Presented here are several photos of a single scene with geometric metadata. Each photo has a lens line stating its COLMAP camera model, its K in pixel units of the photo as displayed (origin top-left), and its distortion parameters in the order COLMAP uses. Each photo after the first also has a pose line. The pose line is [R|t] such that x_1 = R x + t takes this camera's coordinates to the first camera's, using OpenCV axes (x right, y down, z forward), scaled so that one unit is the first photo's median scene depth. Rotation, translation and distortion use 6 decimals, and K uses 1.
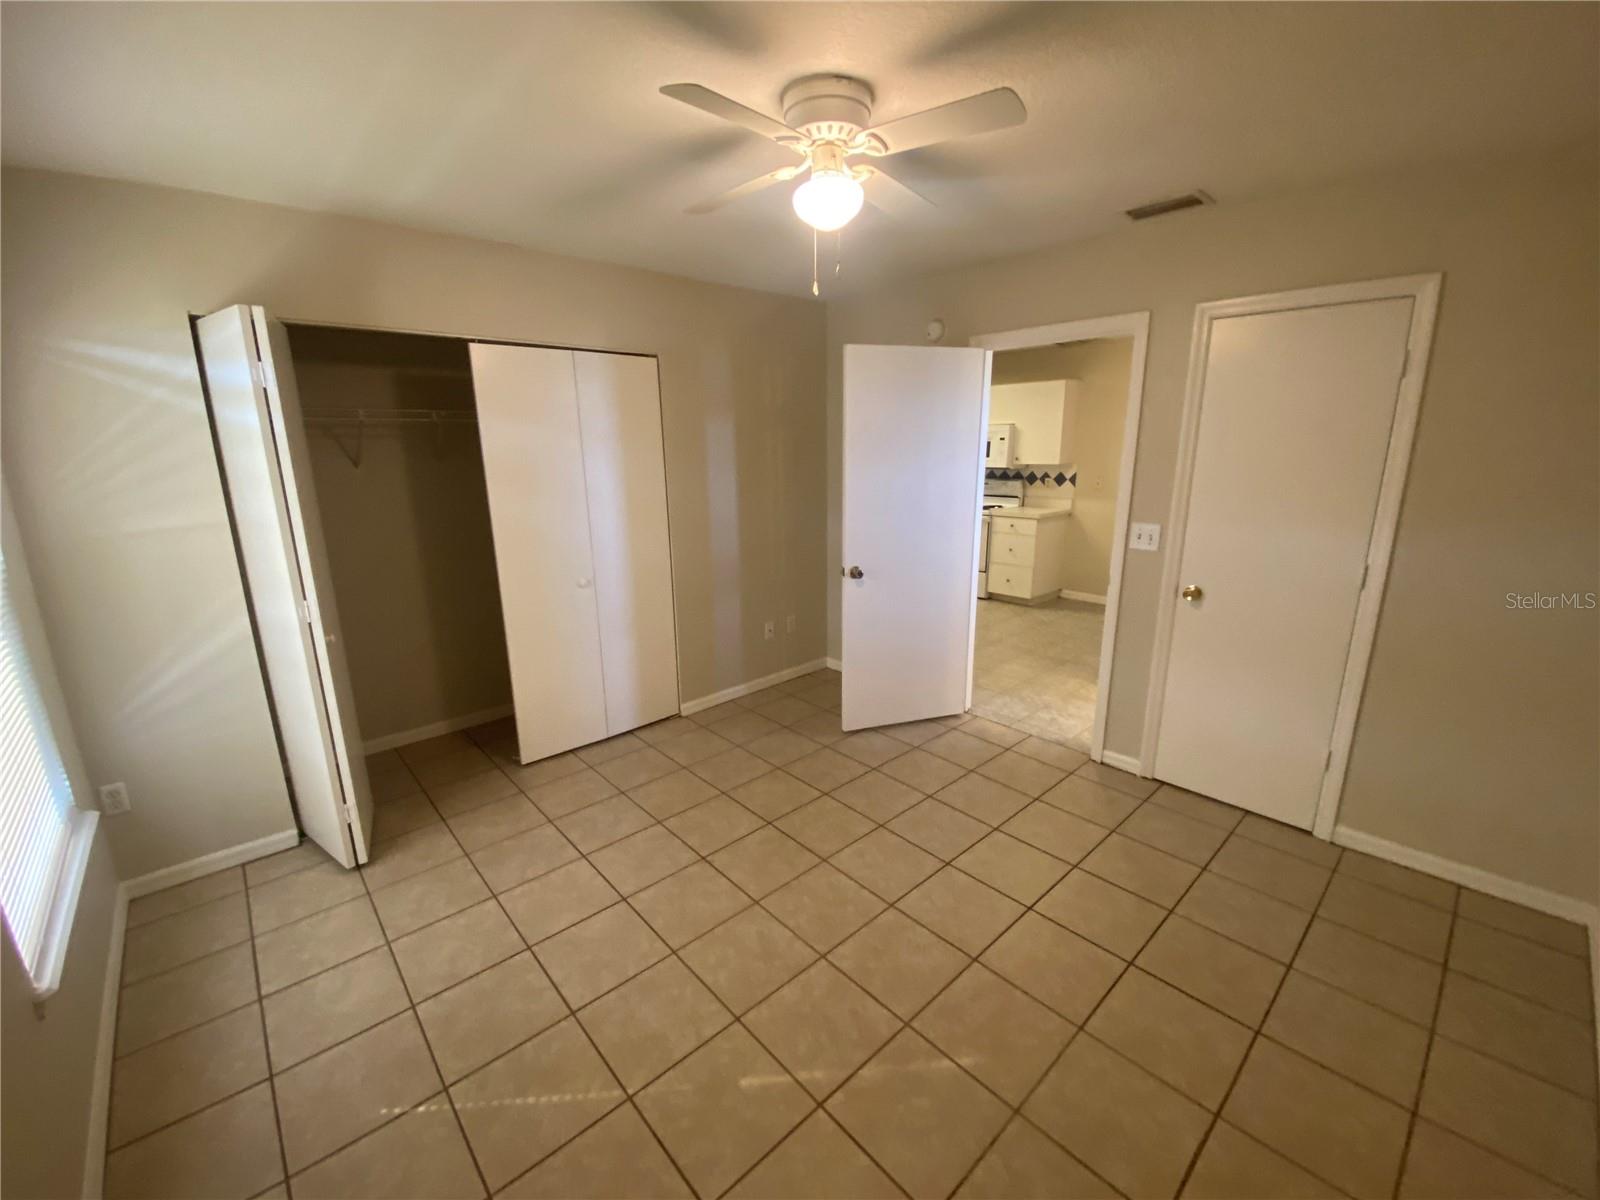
lens RADIAL K [[656.3, 0, 791.2], [0, 656.3, 596.4], [0, 0, 1]] dist [0.000904, -0.000093]
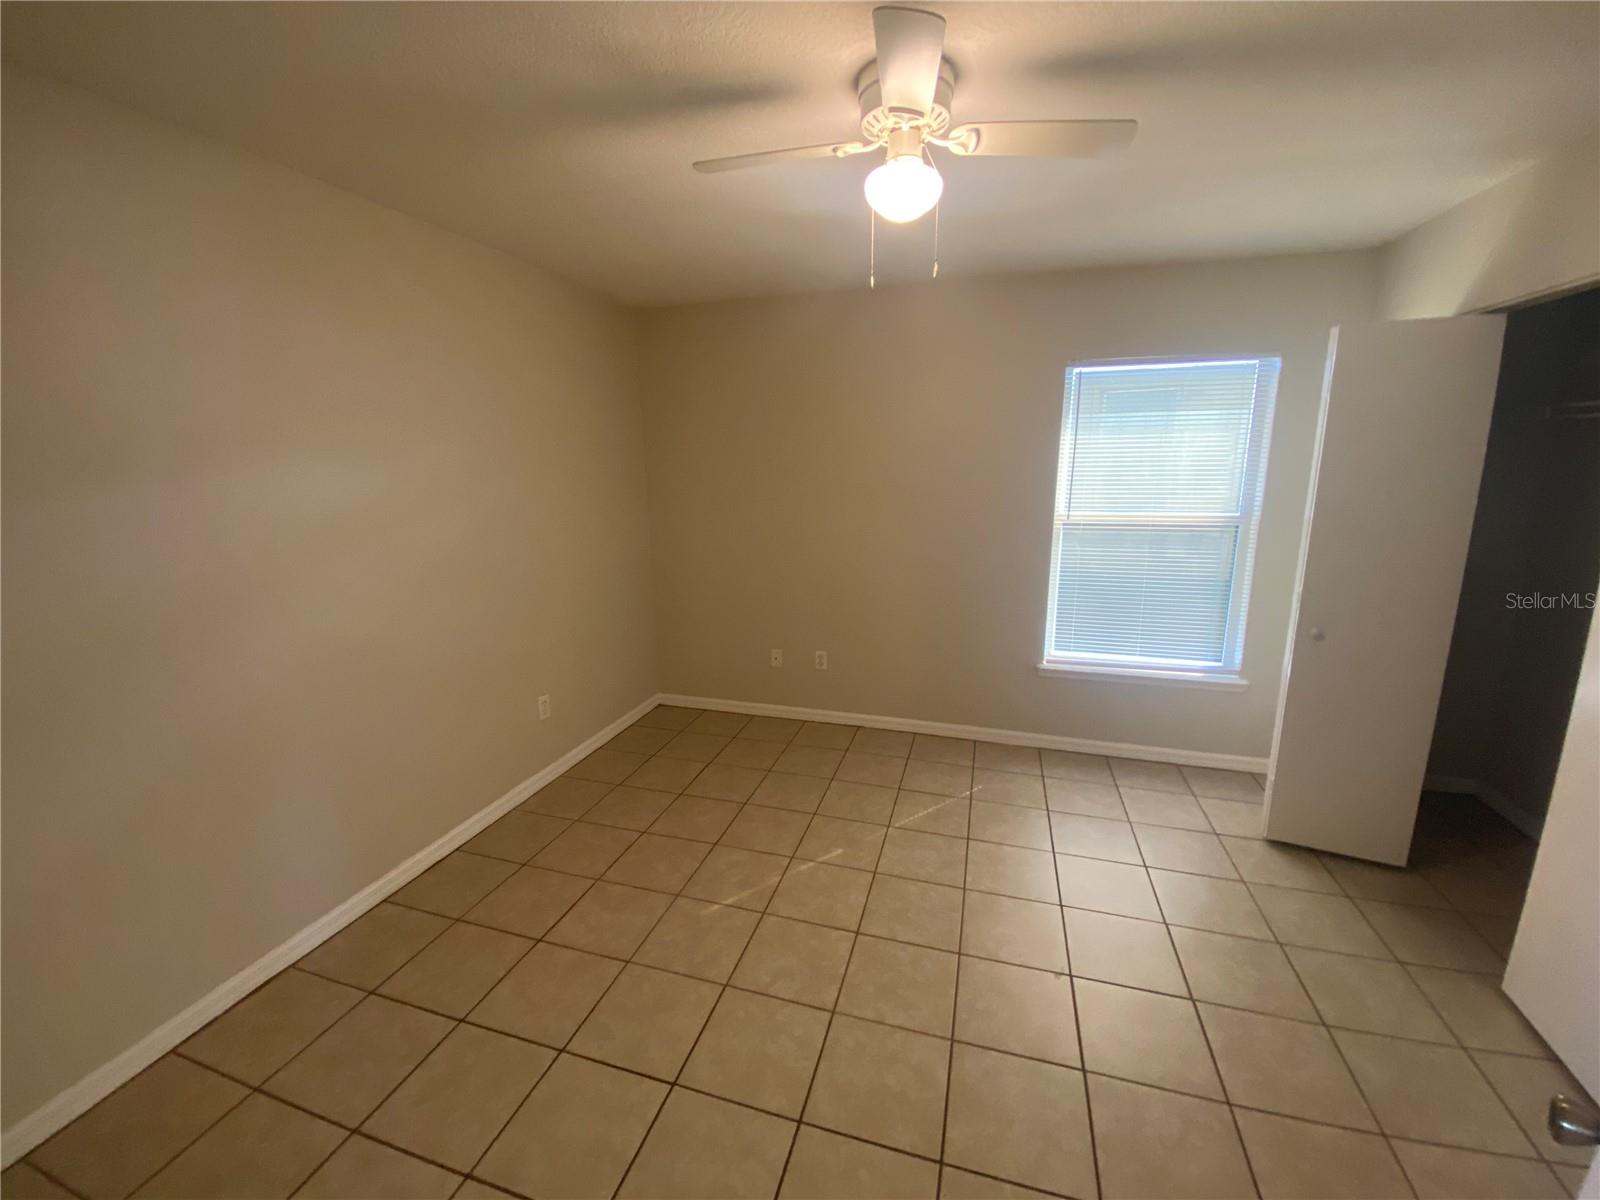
lens RADIAL K [[656.3, 0, 797.4], [0, 656.3, 598.1], [0, 0, 1]] dist [0.000904, -0.000093]
pose [[-0.853701, 0.120342, -0.506667, 0.699099], [-0.107650, 0.911137, 0.397794, -0.413394], [0.509515, 0.394140, -0.764884, 1.791258]]
